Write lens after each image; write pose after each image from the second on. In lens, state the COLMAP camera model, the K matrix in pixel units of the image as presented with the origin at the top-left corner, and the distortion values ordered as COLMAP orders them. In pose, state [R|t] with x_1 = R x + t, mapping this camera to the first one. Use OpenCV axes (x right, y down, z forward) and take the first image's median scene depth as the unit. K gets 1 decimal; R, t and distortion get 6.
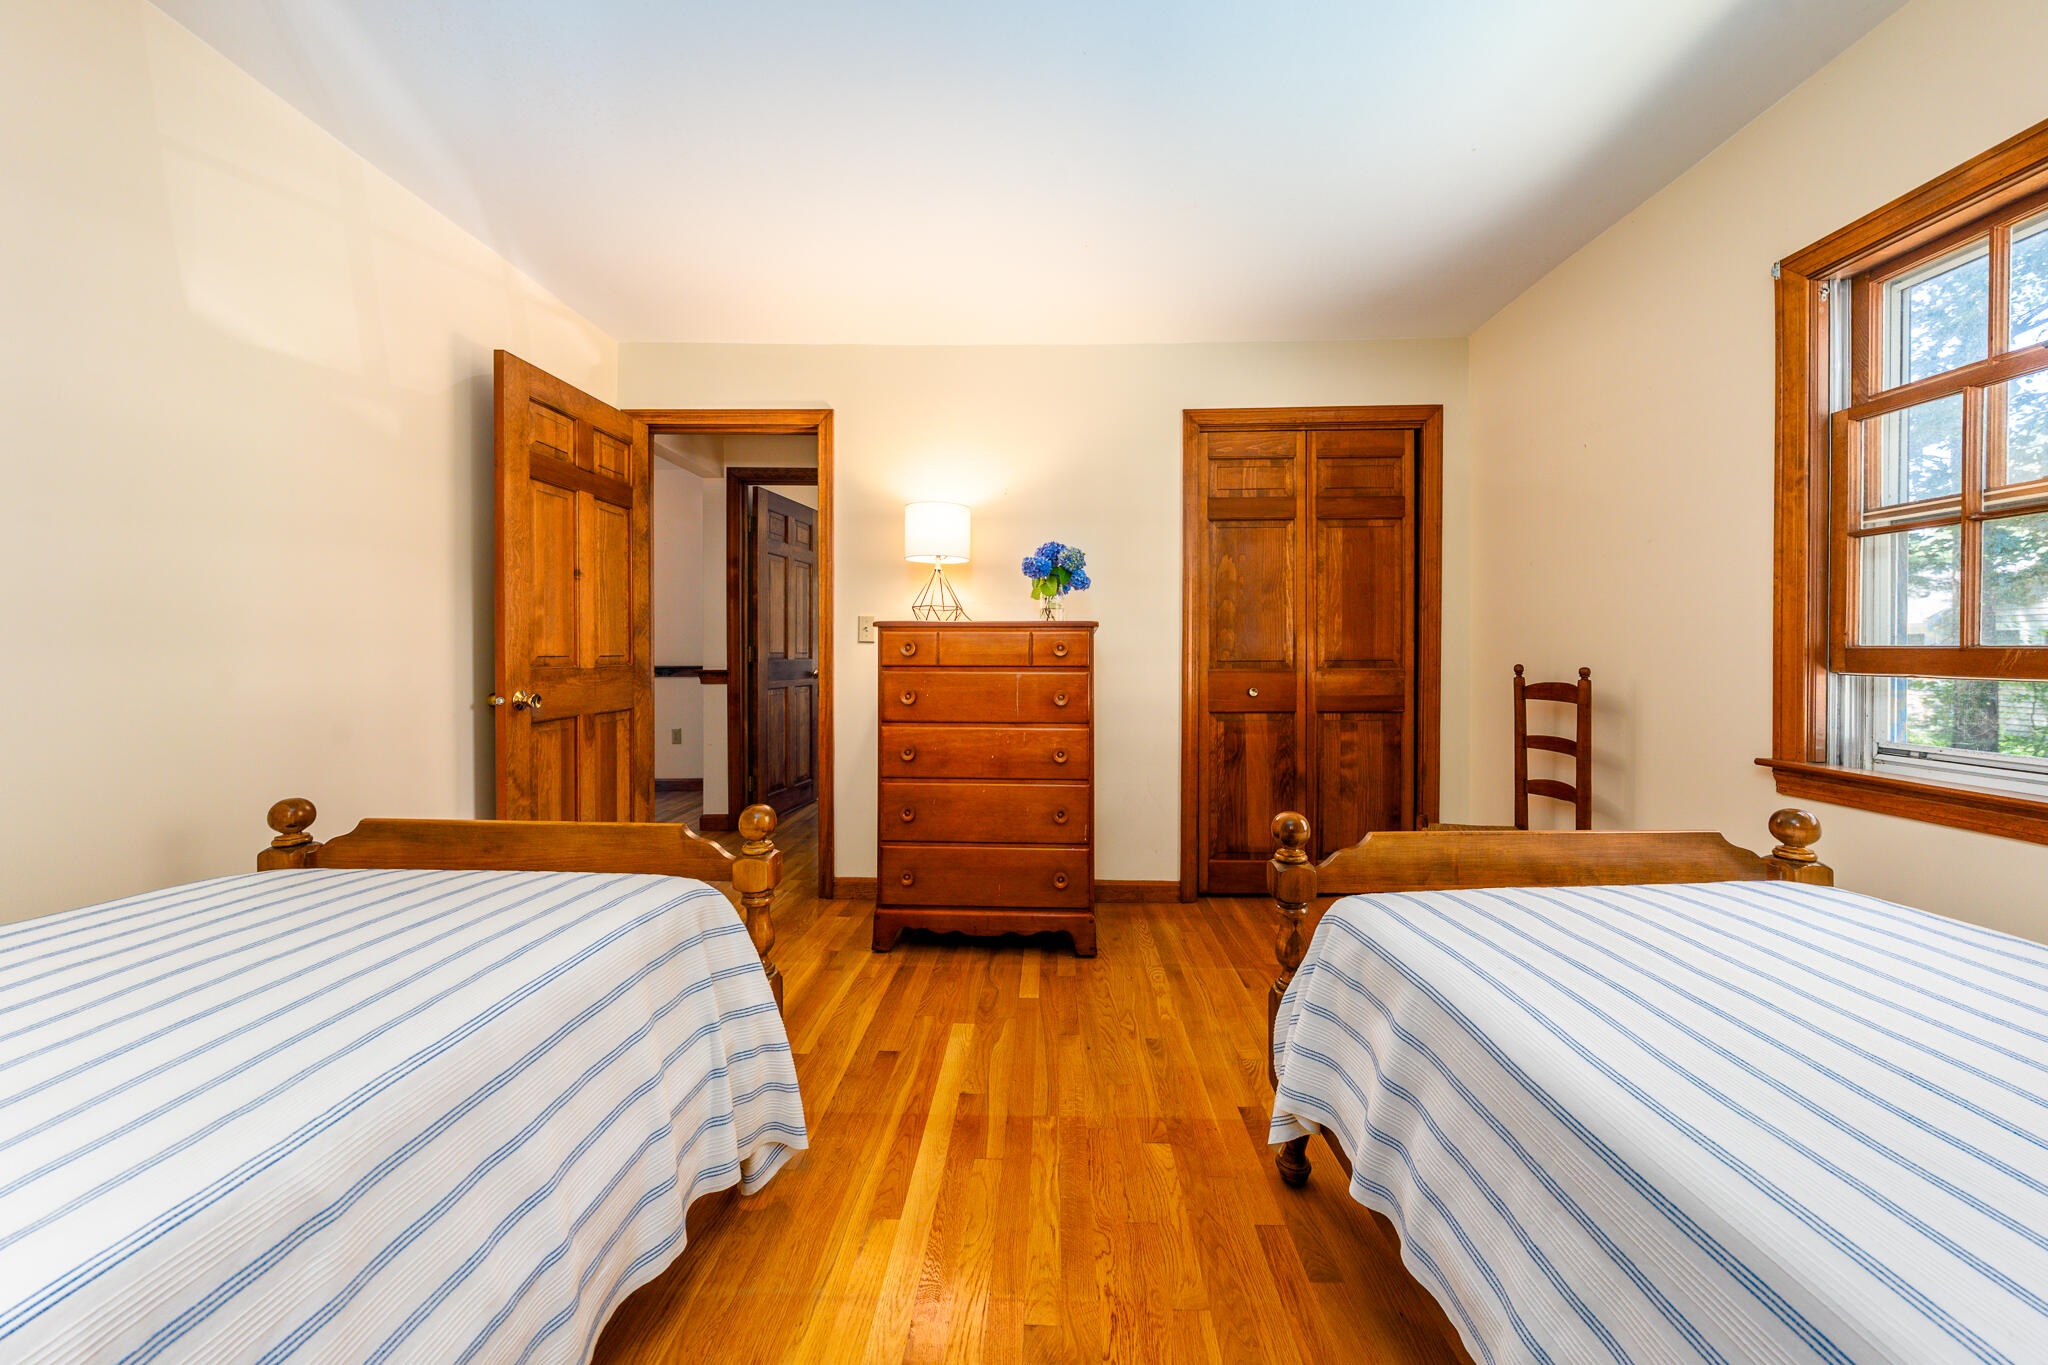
lens RADIAL K [[725.1, 0, 1019.1], [0, 725.1, 668.7], [0, 0, 1]] dist [0.012278, 0.000048]
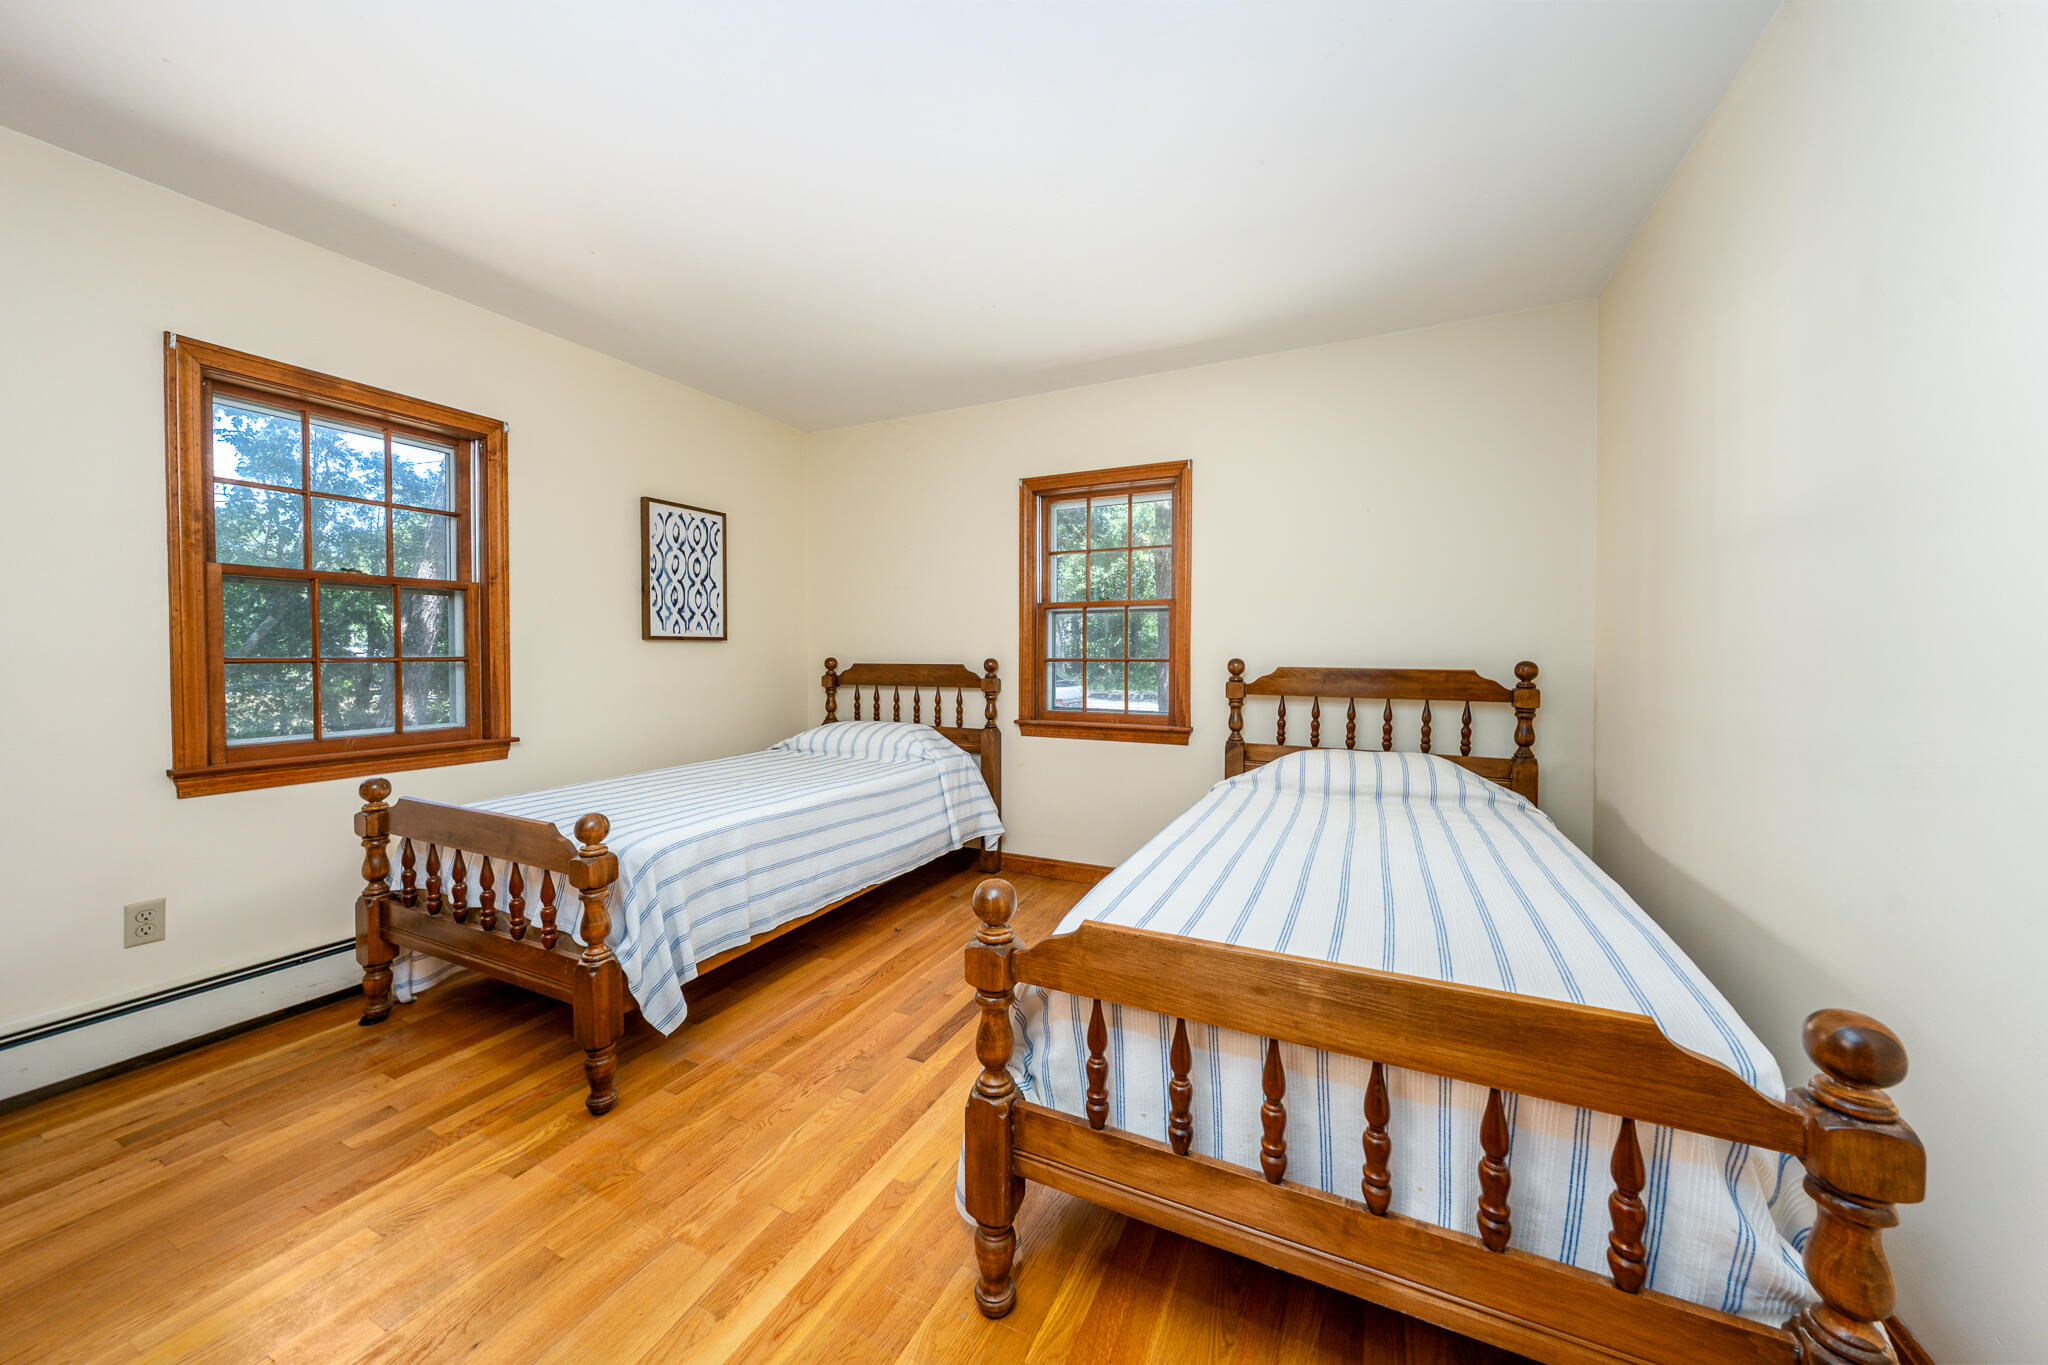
lens RADIAL K [[725.1, 0, 1019.9], [0, 725.1, 671.2], [0, 0, 1]] dist [0.012278, 0.000048]
pose [[-0.922235, -0.003349, 0.386616, -0.692593], [0.006643, 0.999678, 0.024507, -0.057789], [-0.386573, 0.025169, -0.921915, 1.724029]]
